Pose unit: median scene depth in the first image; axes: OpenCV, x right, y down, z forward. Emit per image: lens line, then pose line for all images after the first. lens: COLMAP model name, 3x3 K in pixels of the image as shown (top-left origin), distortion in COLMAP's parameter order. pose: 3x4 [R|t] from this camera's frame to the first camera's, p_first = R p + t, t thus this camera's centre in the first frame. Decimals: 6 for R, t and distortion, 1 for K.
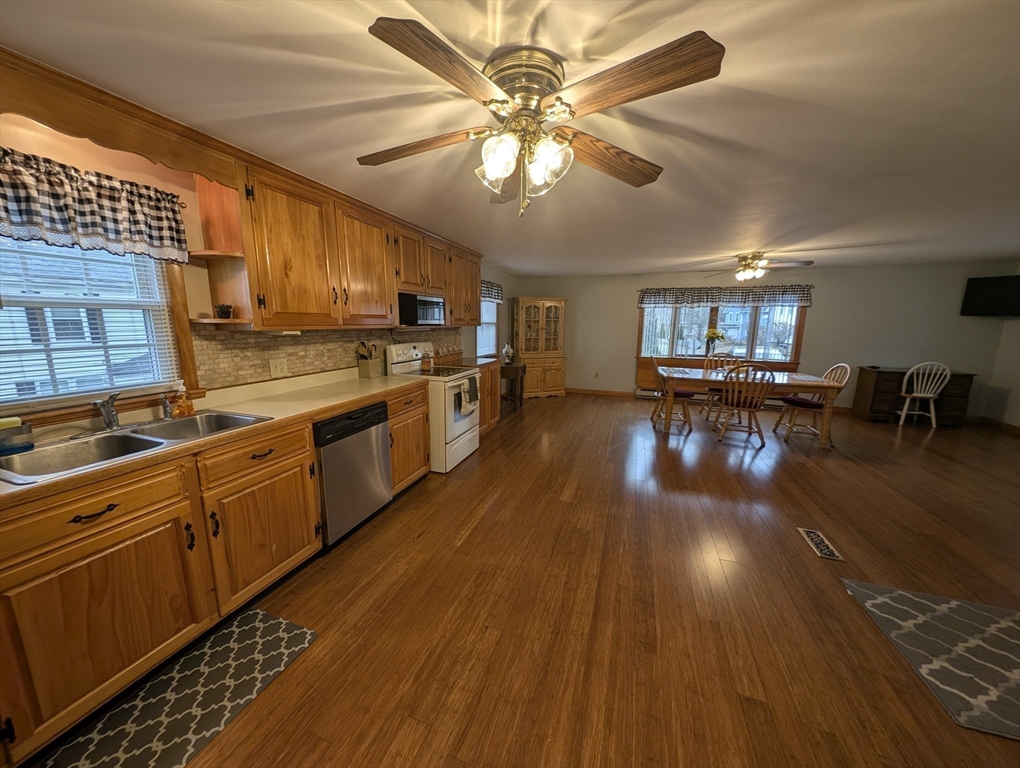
lens RADIAL K [[359.3, 0, 503.4], [0, 359.3, 385.6], [0, 0, 1]] dist [0.003580, -0.001767]
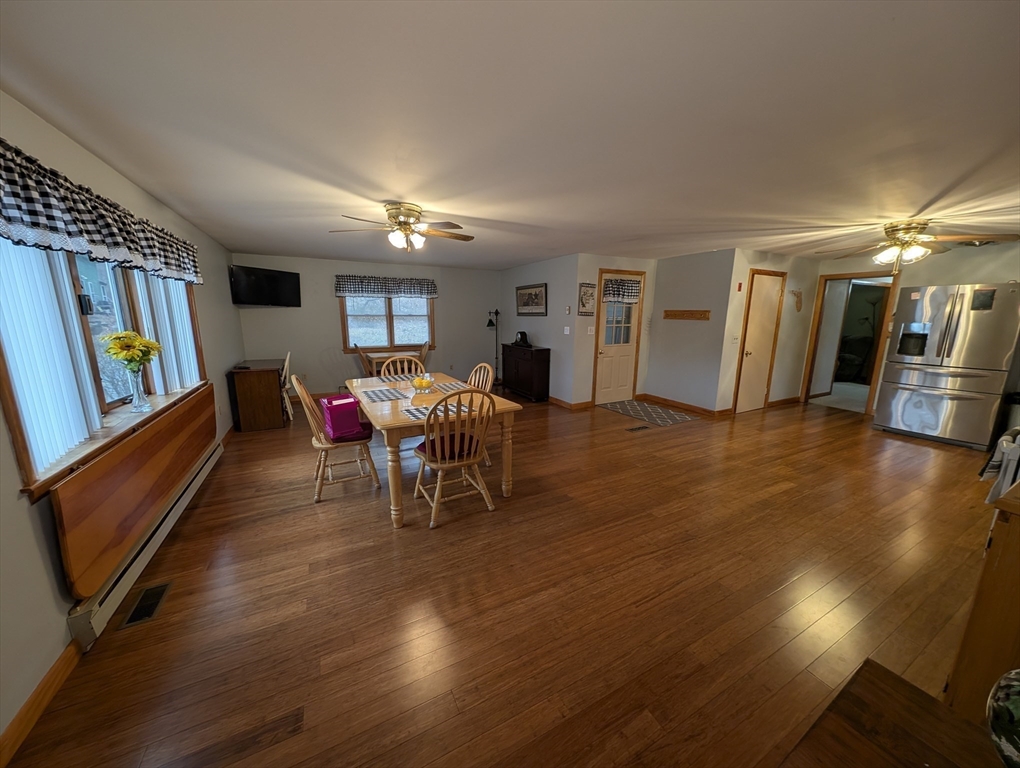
lens RADIAL K [[359.3, 0, 504.4], [0, 359.3, 384.3], [0, 0, 1]] dist [0.003580, -0.001767]
pose [[-0.739681, -0.137062, 0.658852, 0.115643], [0.109799, 0.941340, 0.319098, -0.327098], [-0.663940, 0.308372, -0.681242, 1.833531]]
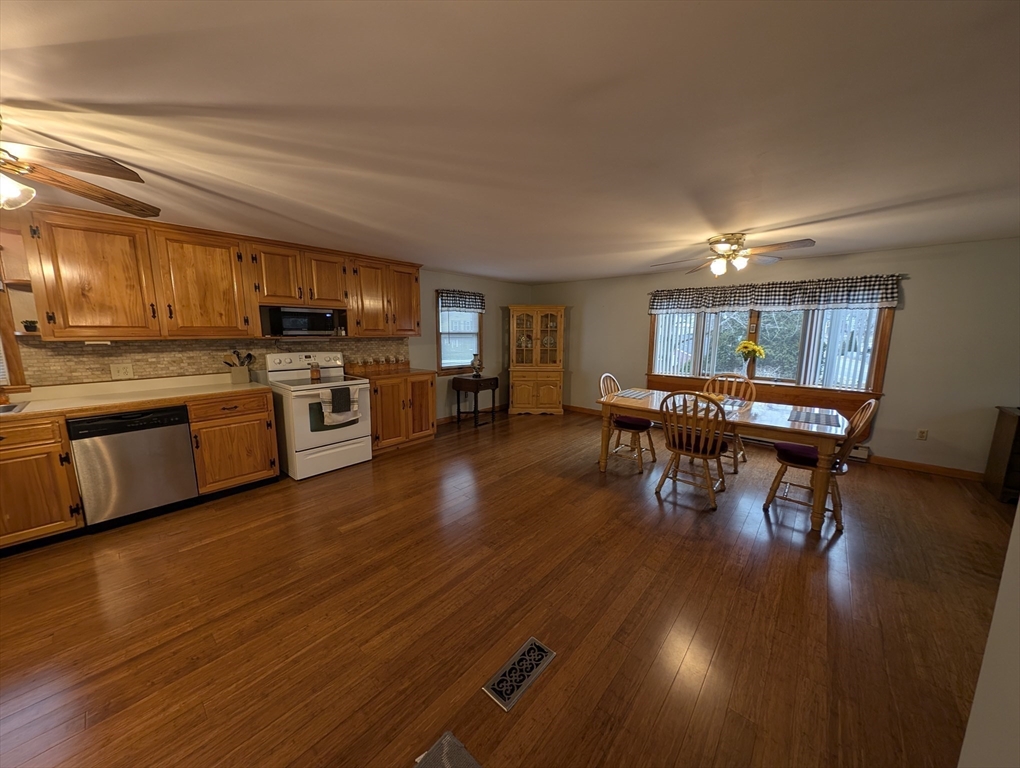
lens RADIAL K [[359.3, 0, 504.8], [0, 359.3, 385.5], [0, 0, 1]] dist [0.003580, -0.001767]
pose [[0.930339, 0.052662, -0.362899, 0.717194], [-0.061809, 0.997995, -0.013633, -0.046073], [0.361454, 0.035114, 0.931729, 0.242074]]
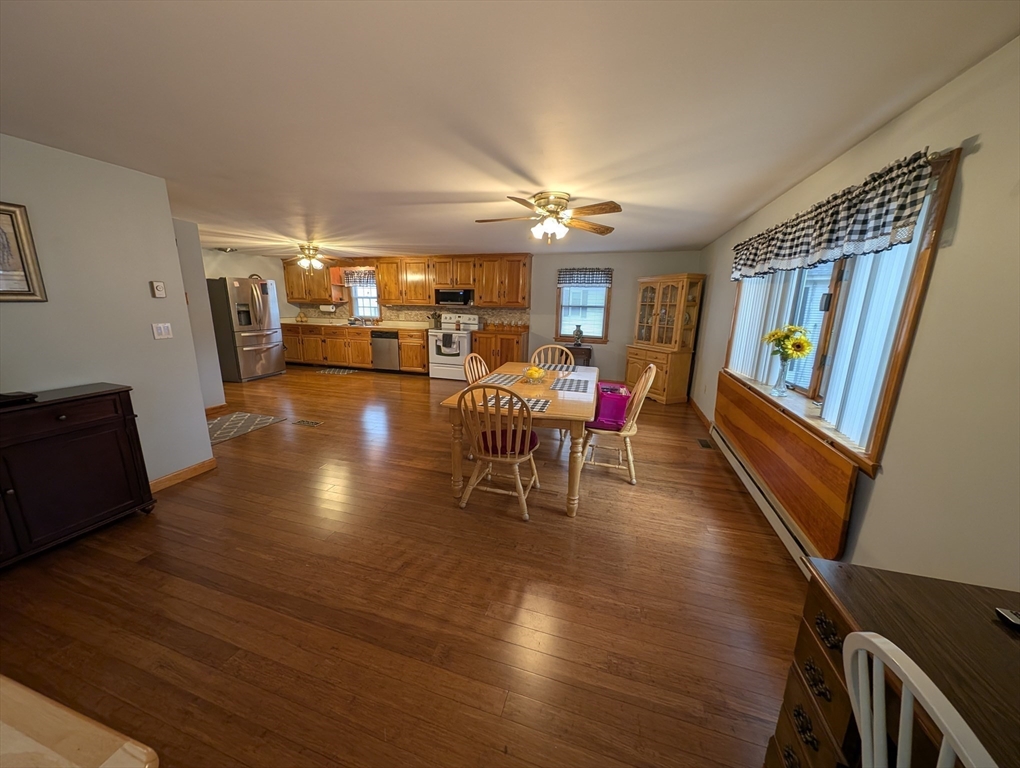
lens RADIAL K [[359.3, 0, 504.5], [0, 359.3, 383.4], [0, 0, 1]] dist [0.003580, -0.001767]
pose [[0.050746, 0.214681, -0.975365, 1.784158], [-0.191953, 0.960511, 0.201424, -0.206684], [0.980091, 0.177003, 0.089951, 1.190573]]
